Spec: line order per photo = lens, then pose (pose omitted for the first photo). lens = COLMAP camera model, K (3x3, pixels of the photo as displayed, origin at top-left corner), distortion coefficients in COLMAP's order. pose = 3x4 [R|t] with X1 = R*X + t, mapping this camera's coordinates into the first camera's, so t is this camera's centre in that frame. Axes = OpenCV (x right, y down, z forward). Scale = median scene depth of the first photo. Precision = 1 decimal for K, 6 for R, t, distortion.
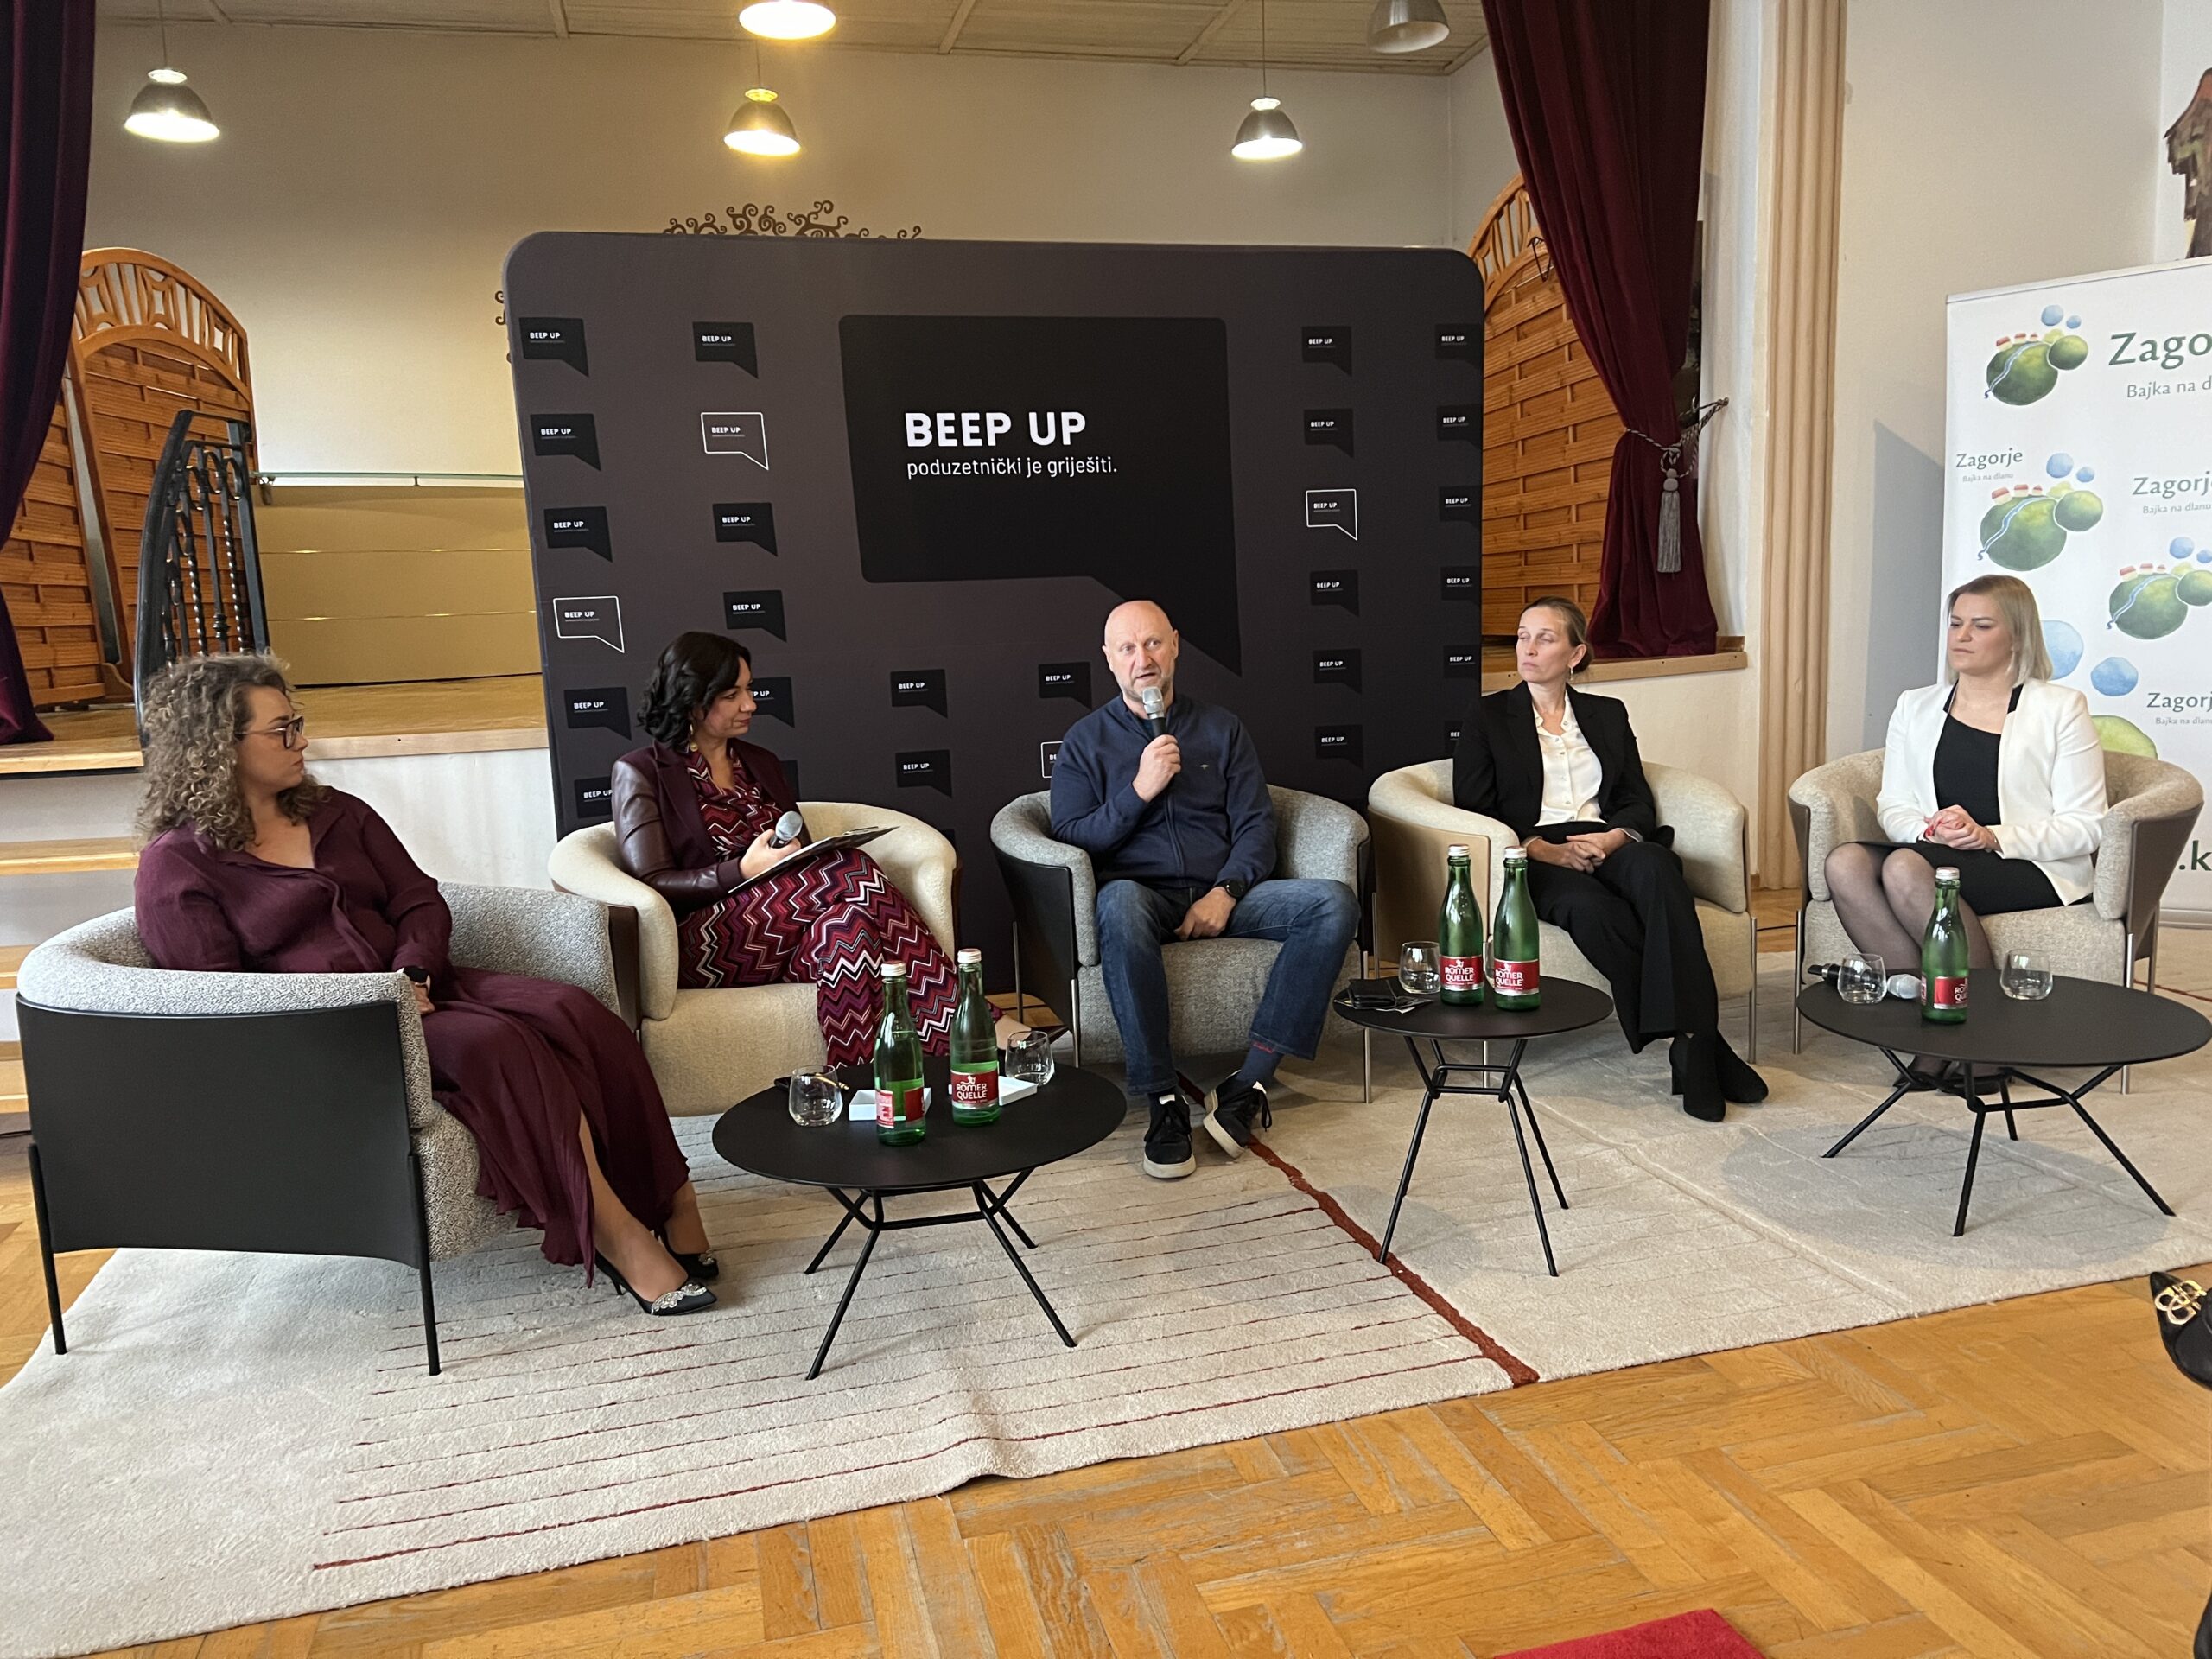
lens RADIAL K [[1671.9, 0, 1146.1], [0, 1671.9, 853.5], [0, 0, 1]] dist [0.088826, -0.009720]
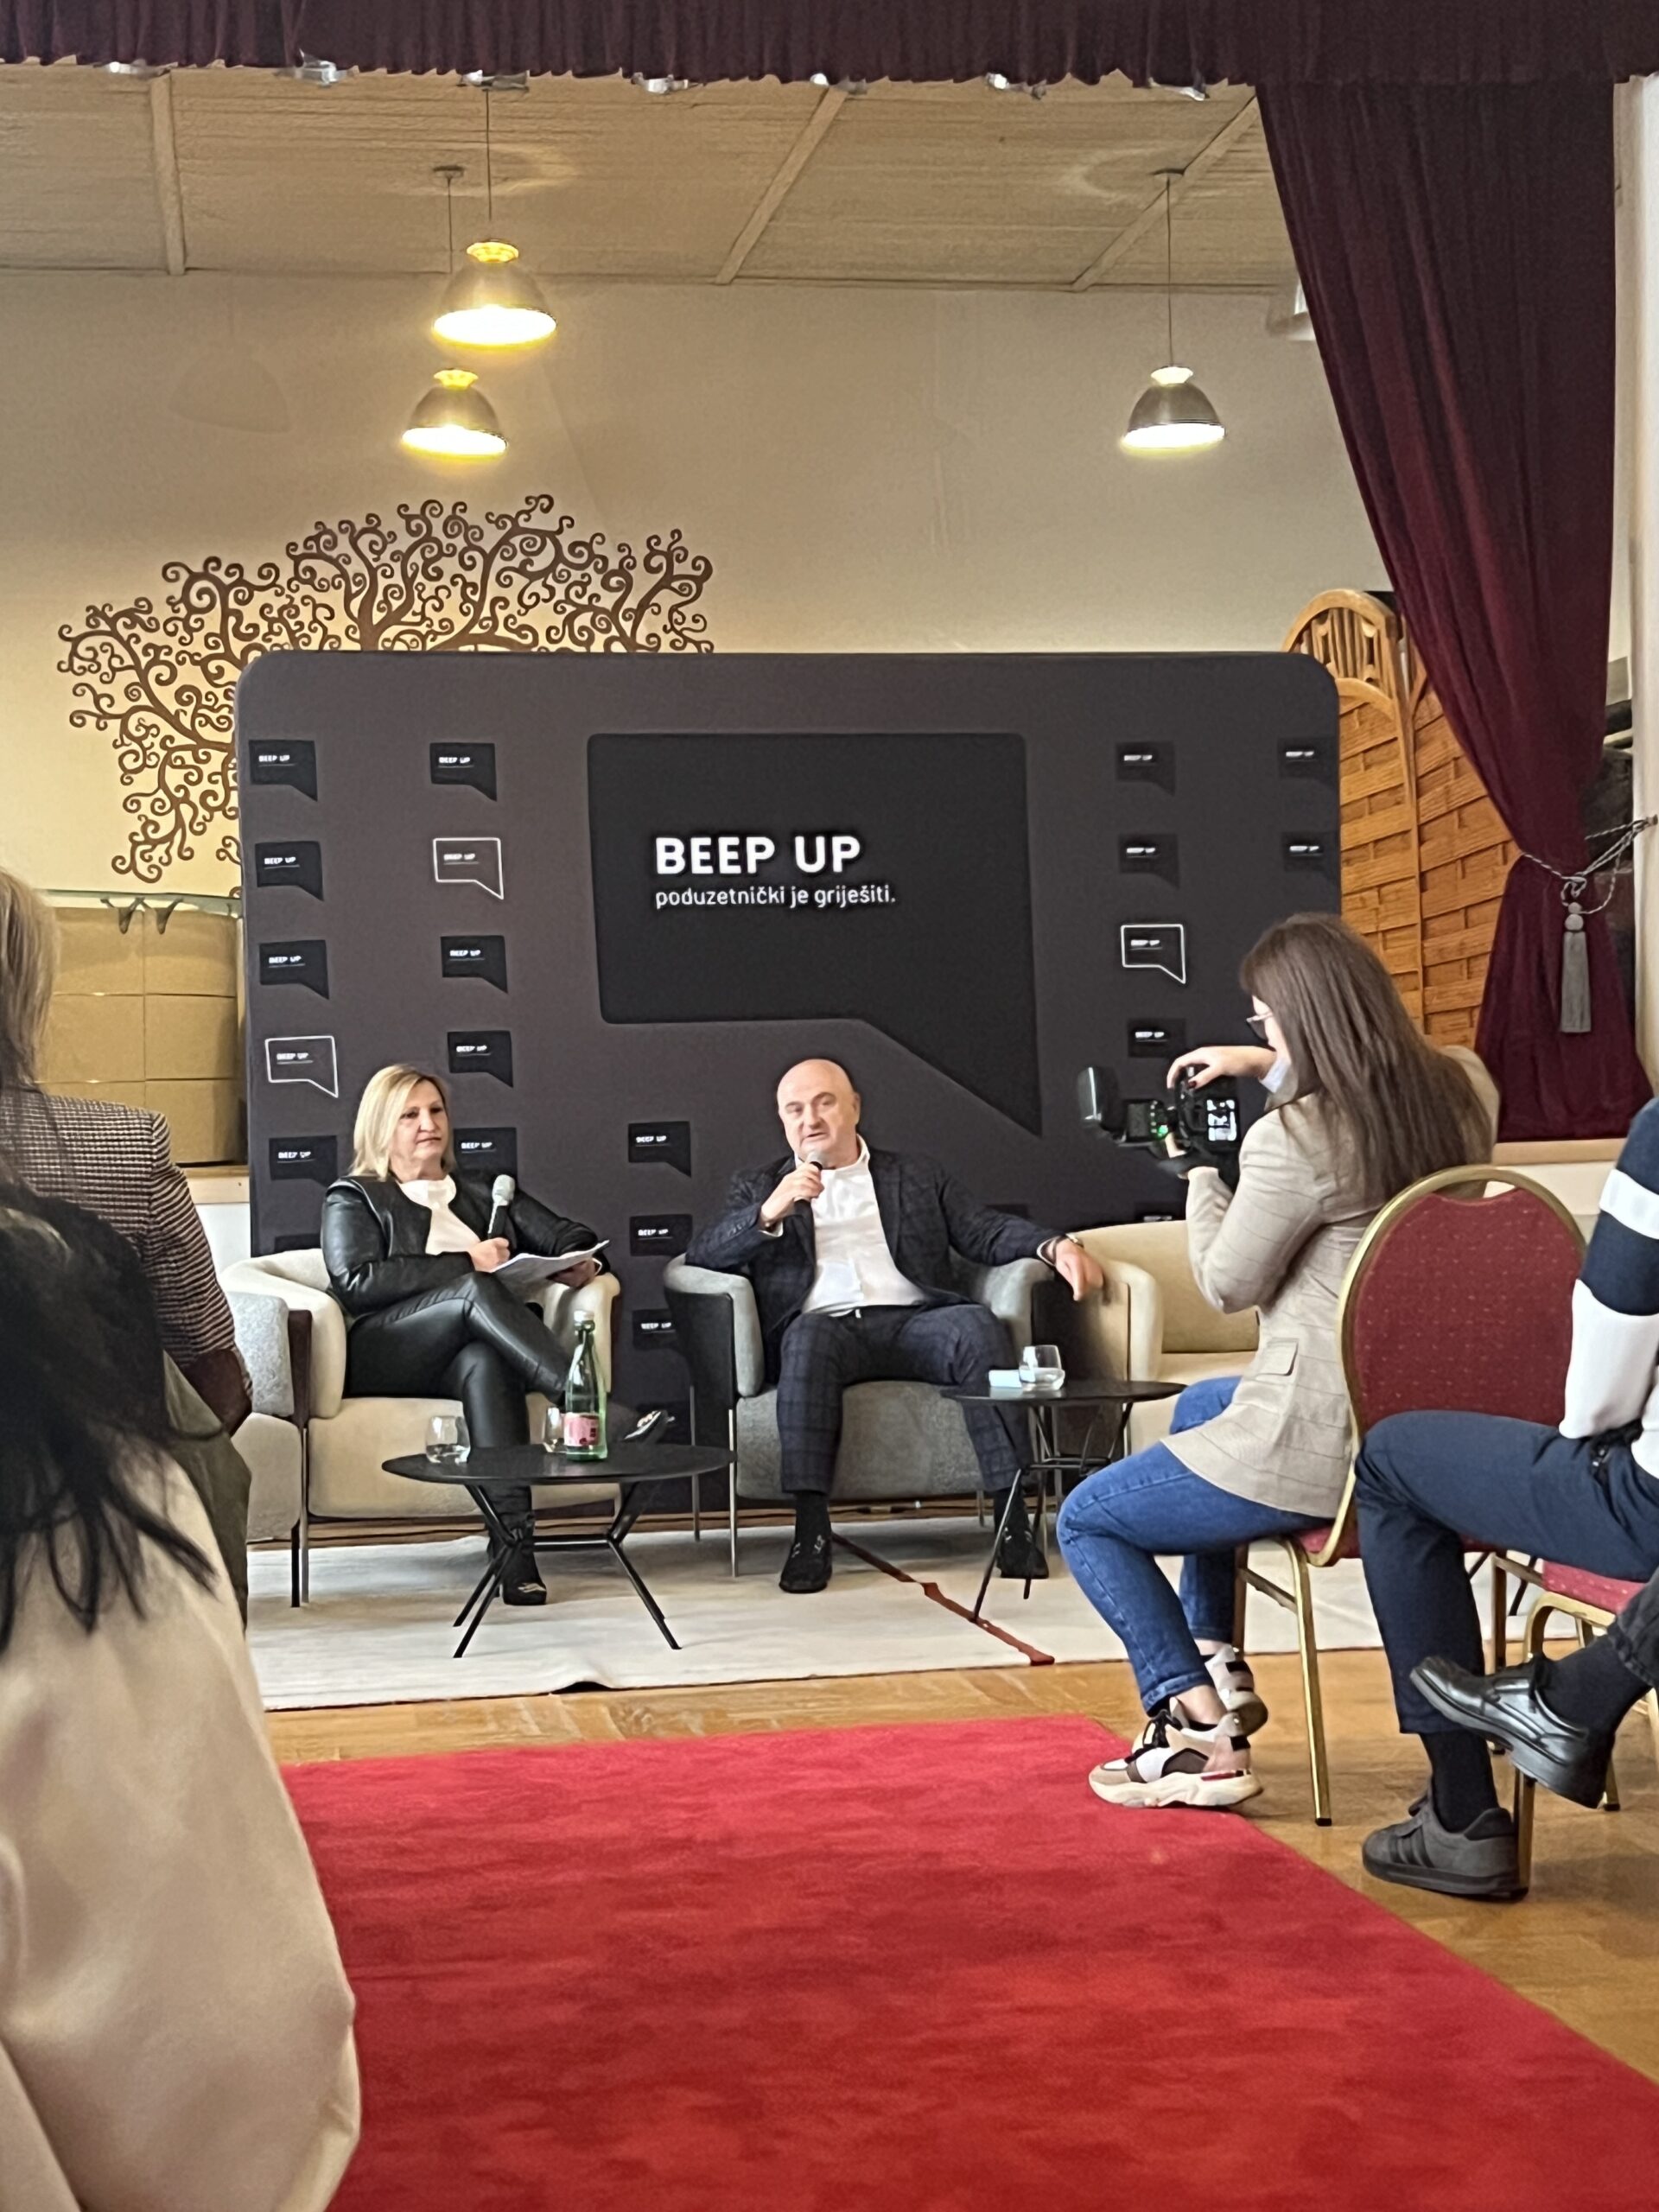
lens RADIAL K [[3028.3, 0, 836.6], [0, 3028.3, 1090.7], [0, 0, 1]] dist [0.275997, 0.000000]
pose [[0.997241, 0.011153, -0.073394, 0.079990], [-0.022256, 0.988091, -0.152251, 0.124924], [0.070822, 0.153464, 0.985613, -0.615254]]
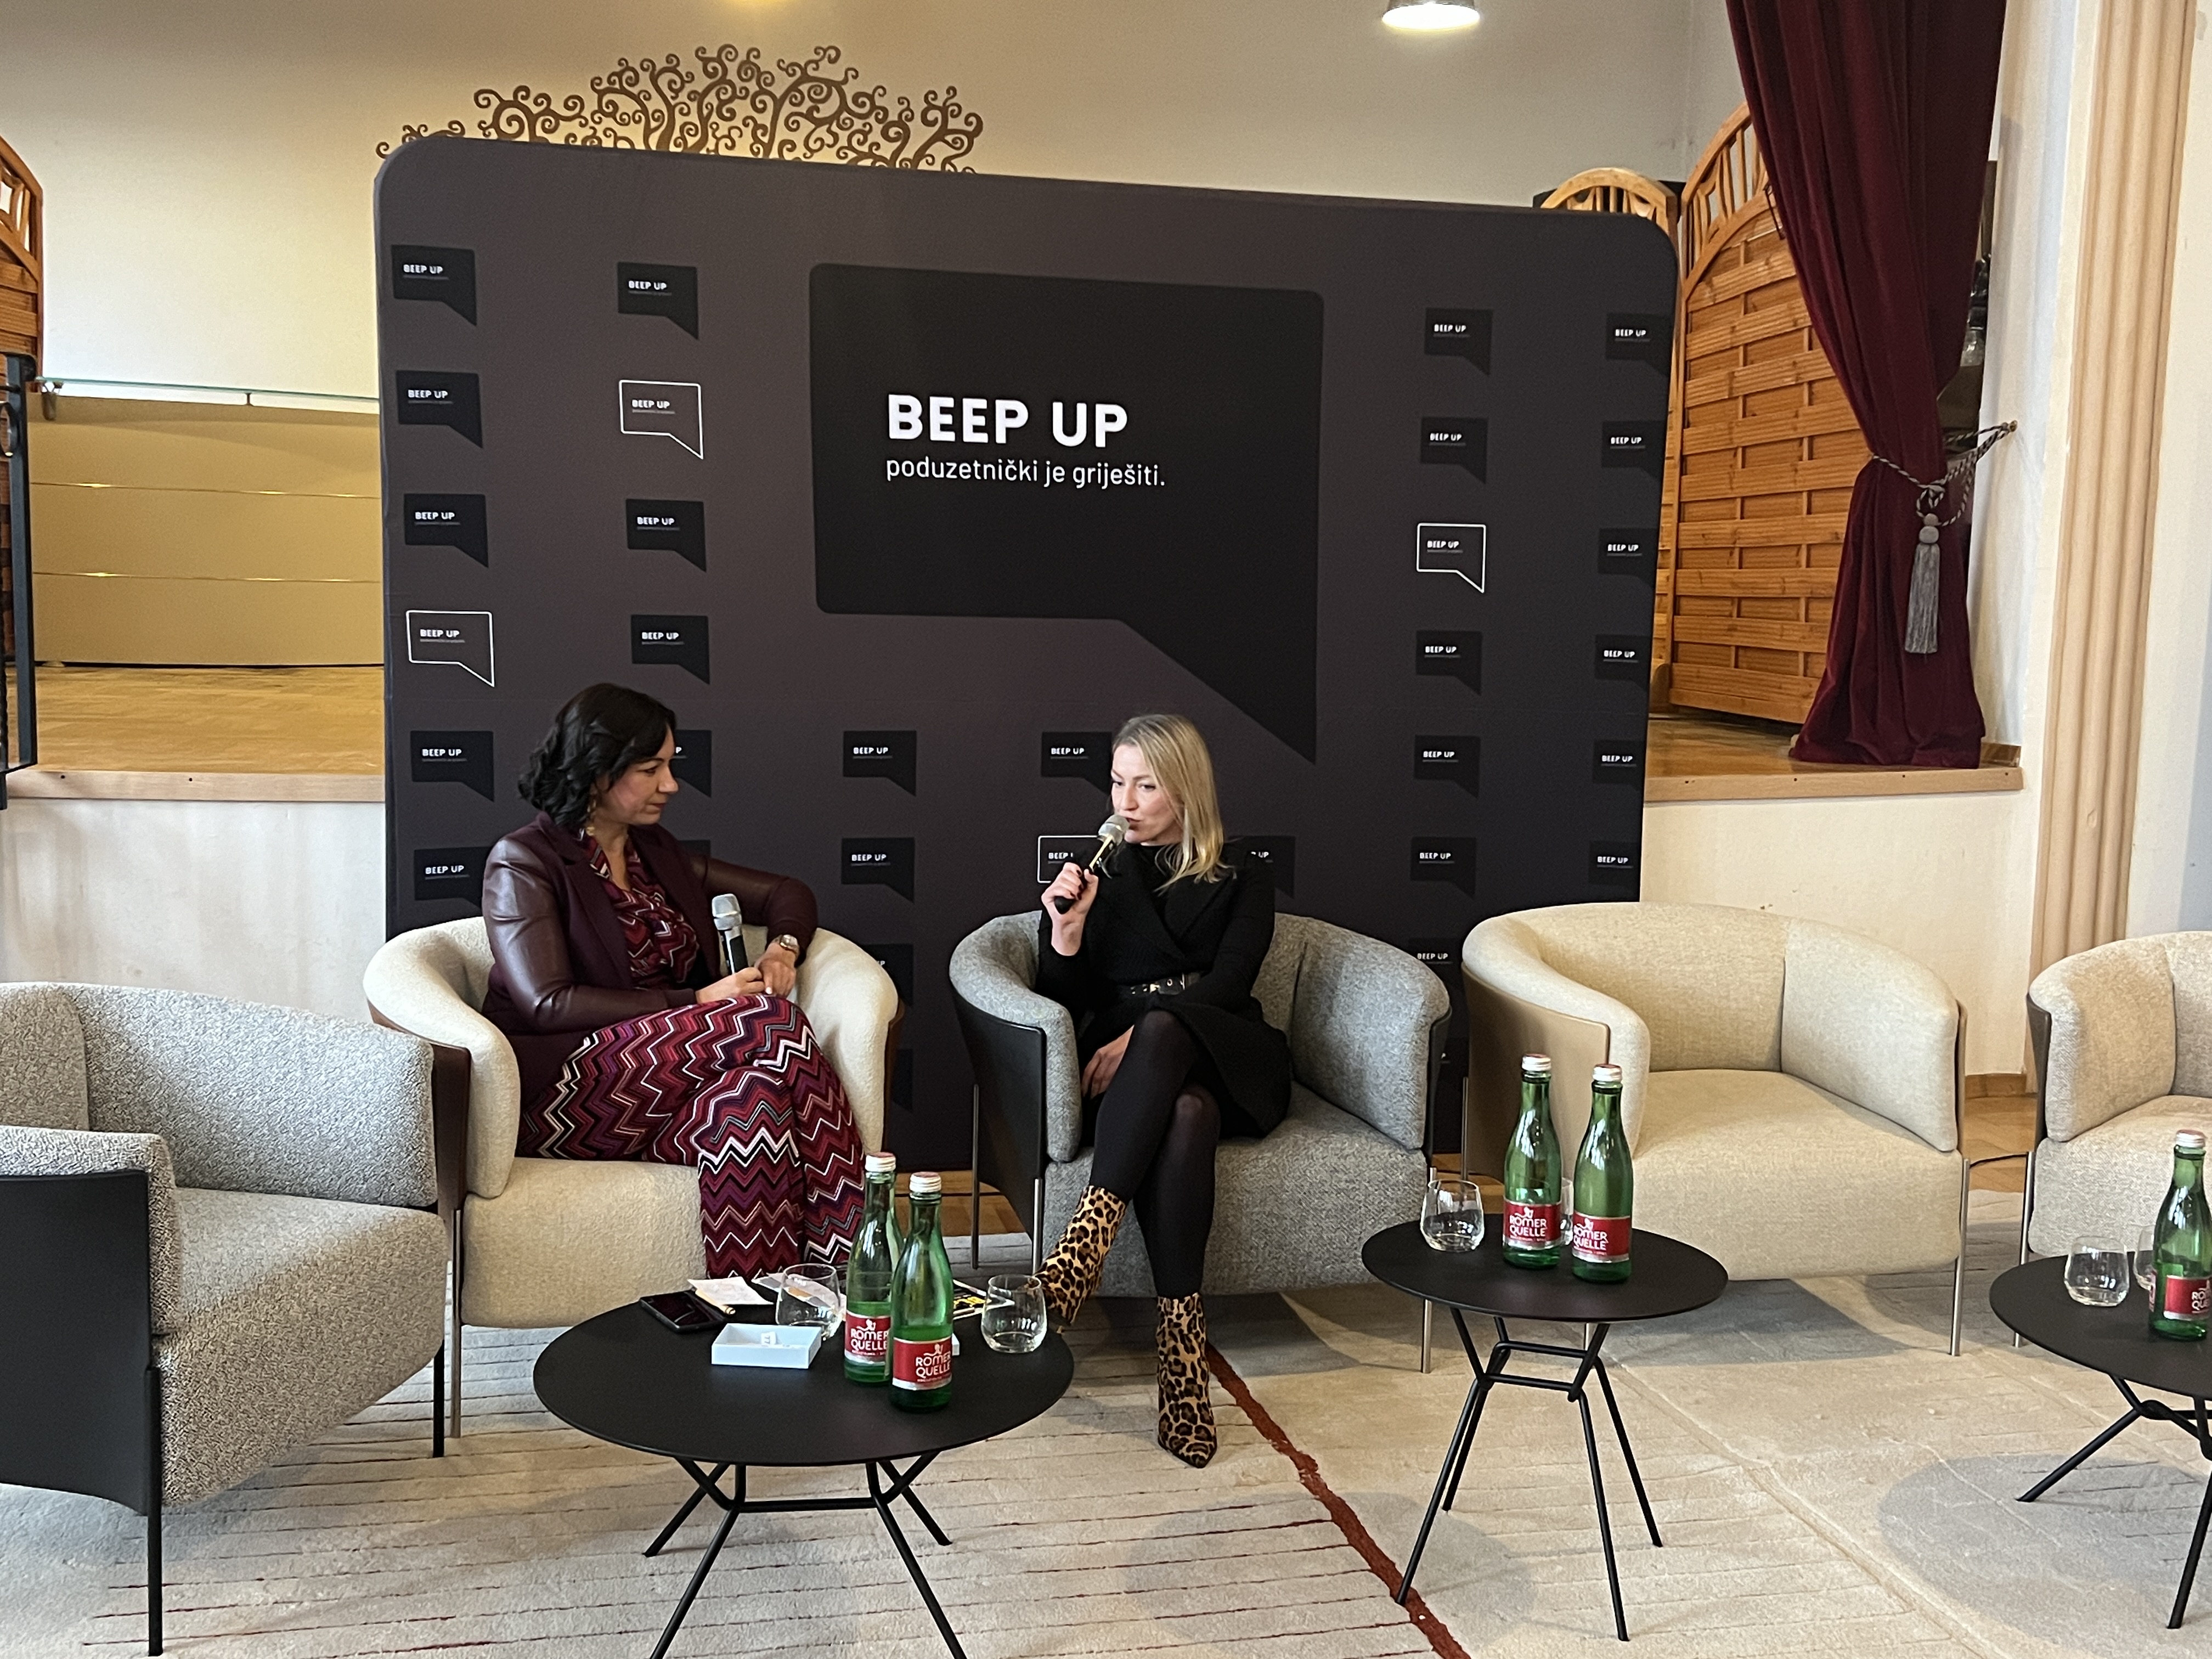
lens RADIAL K [[2354.4, 0, 1149.1], [0, 2354.4, 851.0], [0, 0, 1]] dist [0.094850, 0.000000]
pose [[0.997186, 0.067562, -0.032498, 0.024527], [-0.068816, 0.996862, -0.039131, -0.027047], [0.029752, 0.041257, 0.998706, -0.051500]]
